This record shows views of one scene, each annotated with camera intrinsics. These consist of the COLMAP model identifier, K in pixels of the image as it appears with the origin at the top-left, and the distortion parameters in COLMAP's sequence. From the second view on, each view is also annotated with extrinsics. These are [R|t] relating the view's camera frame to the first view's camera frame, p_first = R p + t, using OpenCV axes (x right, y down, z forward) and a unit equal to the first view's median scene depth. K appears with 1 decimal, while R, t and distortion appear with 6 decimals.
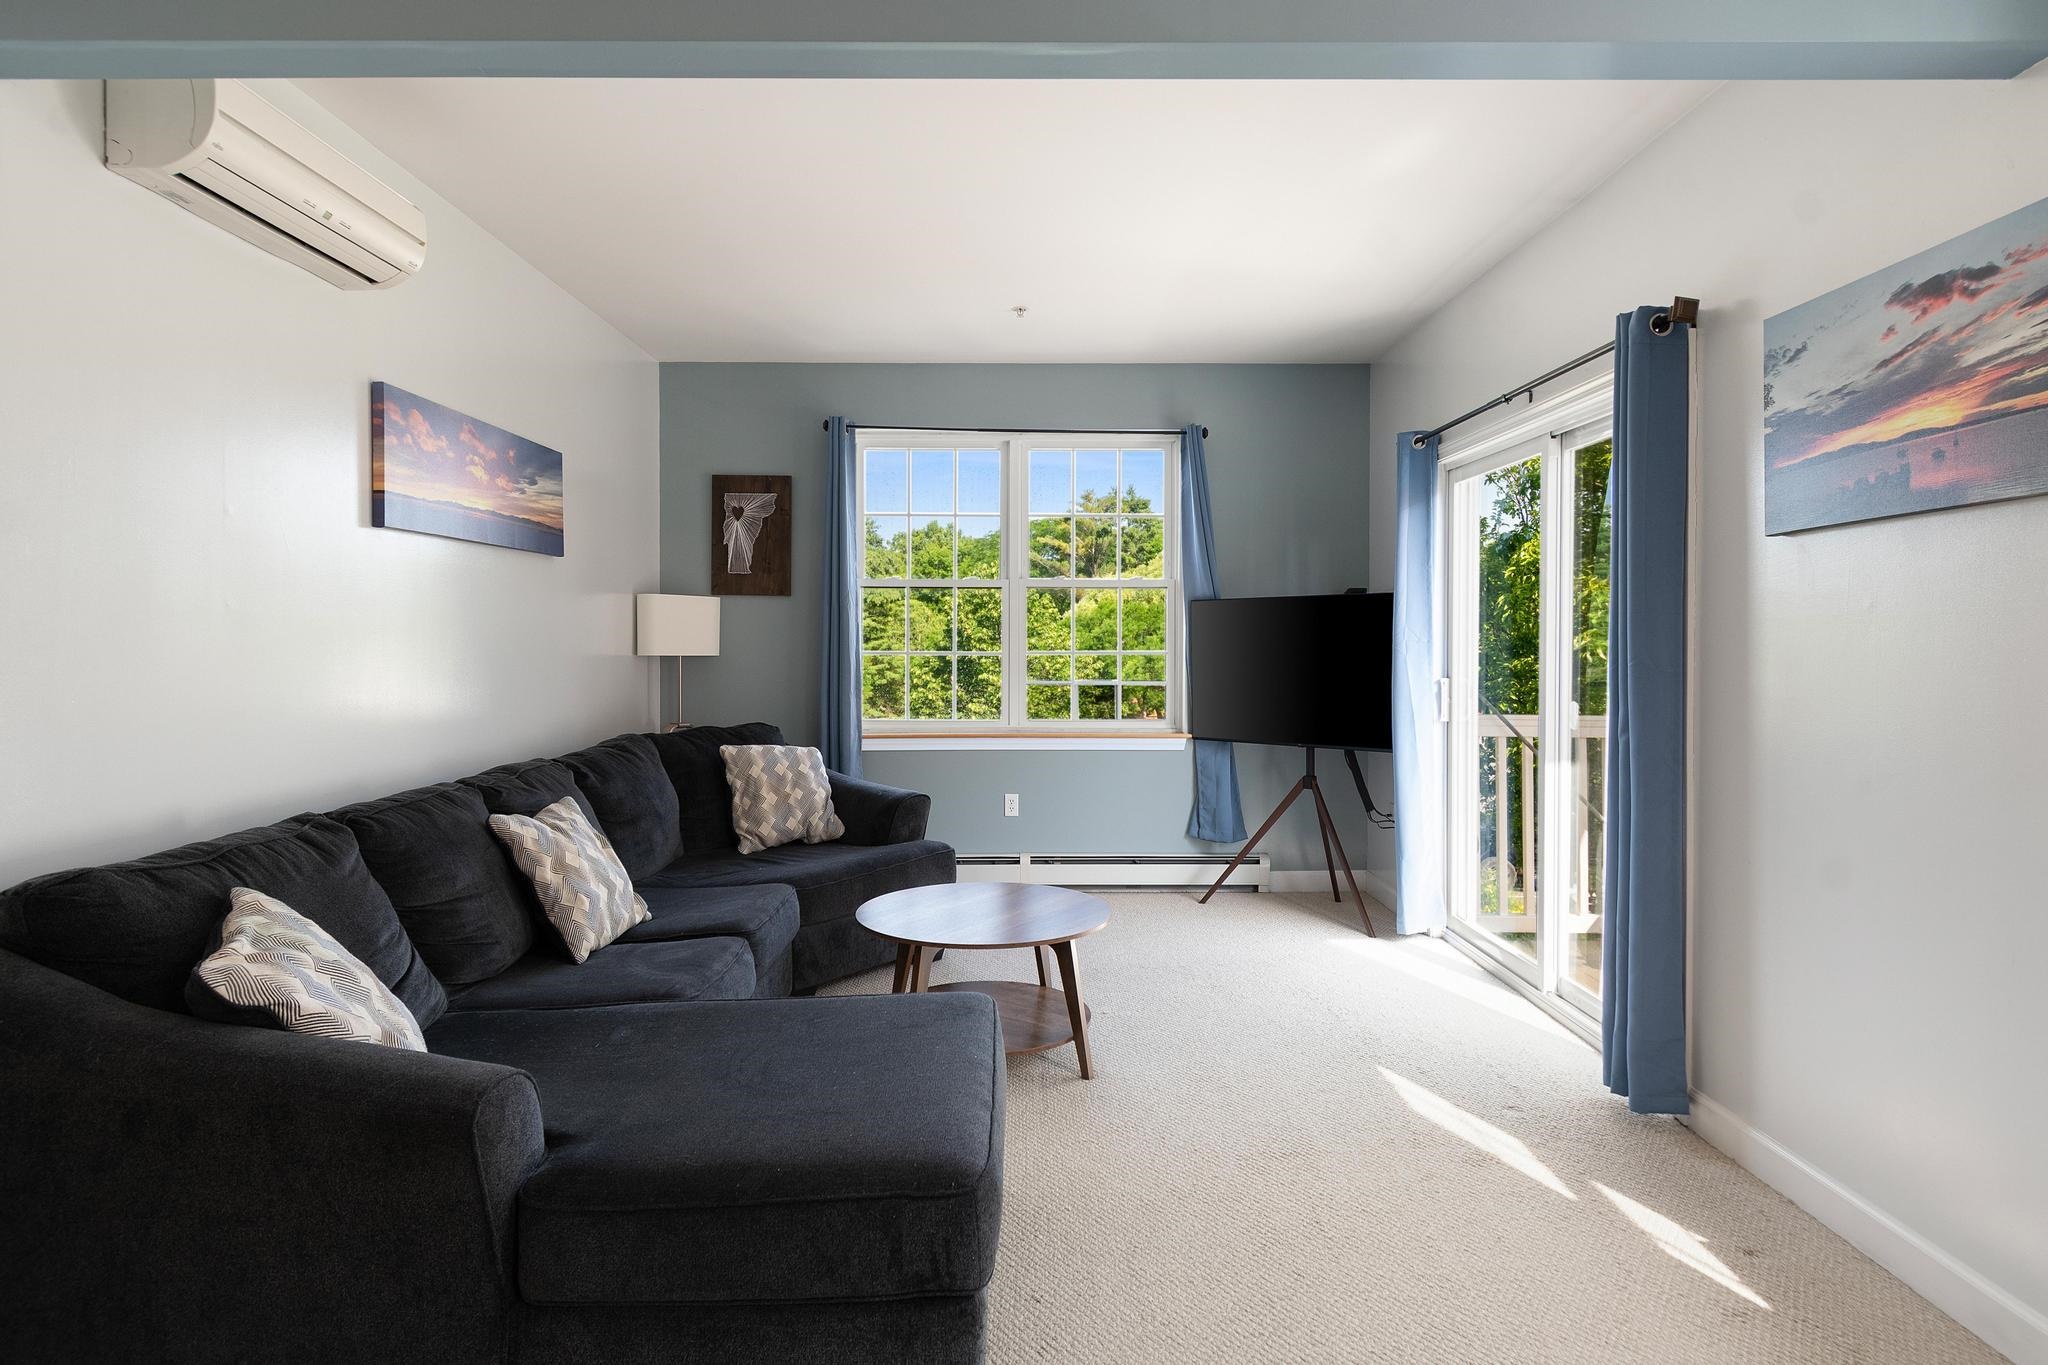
lens RADIAL K [[1089.5, 0, 1029.8], [0, 1089.5, 655.3], [0, 0, 1]] dist [0.003867, -0.009386]
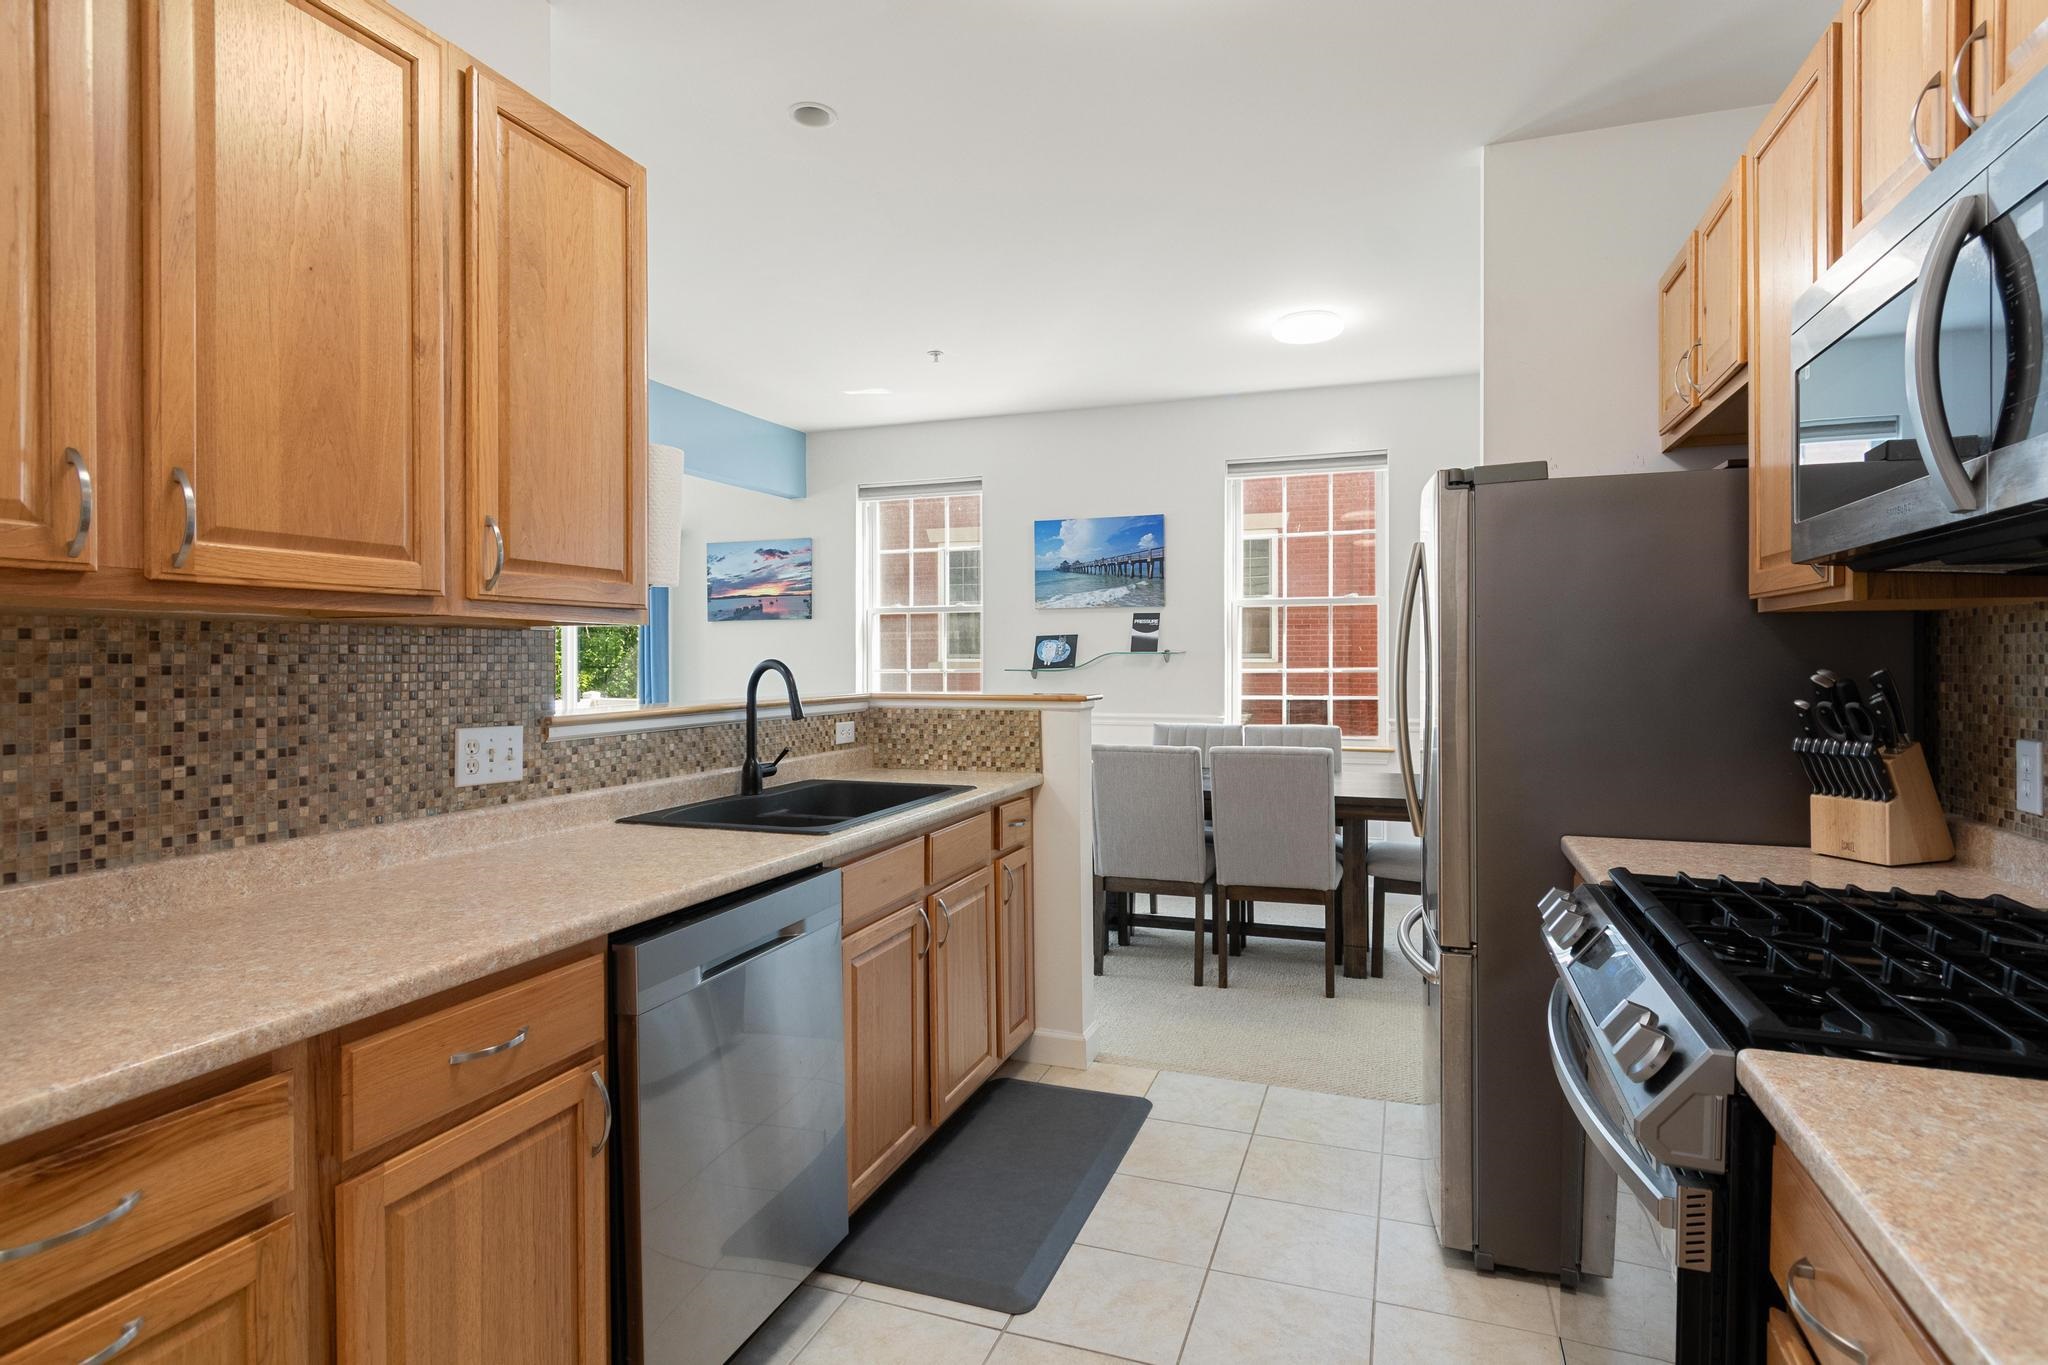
lens RADIAL K [[1039.6, 0, 1024.0], [0, 1039.6, 682.5], [0, 0, 1]] dist [-0.001432, -0.000179]
pose [[0.361080, -0.021684, 0.932283, -0.849022], [0.011094, 0.999759, 0.018956, 0.003519], [-0.932469, 0.003498, 0.361233, -0.398645]]
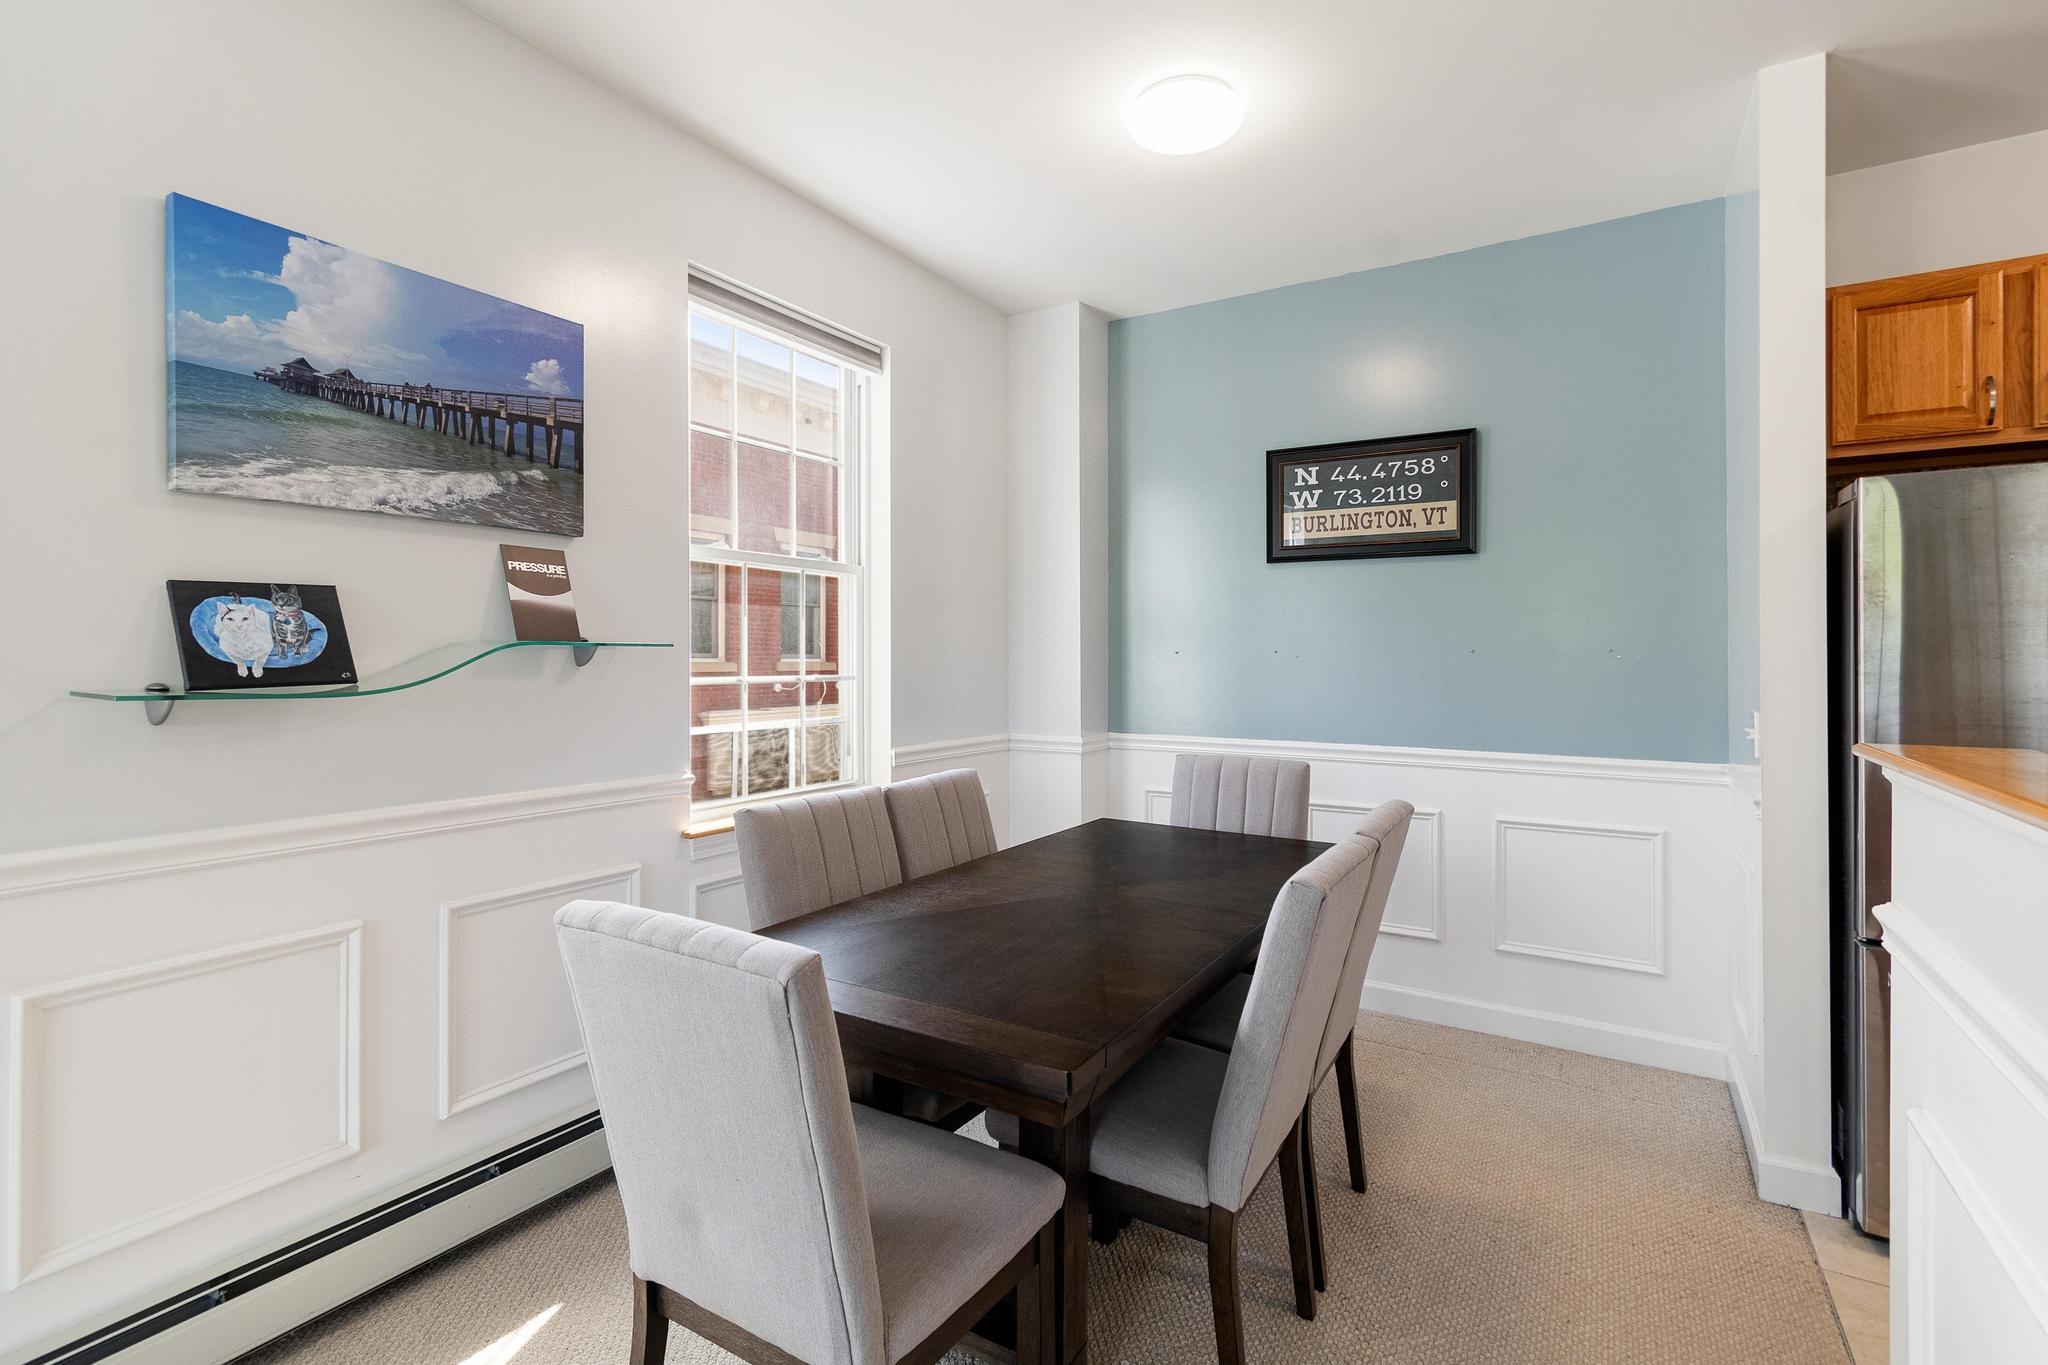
lens RADIAL K [[954.4, 0, 1023.5], [0, 954.4, 655.0], [0, 0, 1]] dist [0.003009, 0.000094]
pose [[-0.844563, 0.001972, 0.535452, -0.080107], [0.004647, 0.999983, 0.003647, -0.001977], [-0.535436, 0.005568, -0.844558, 0.192855]]
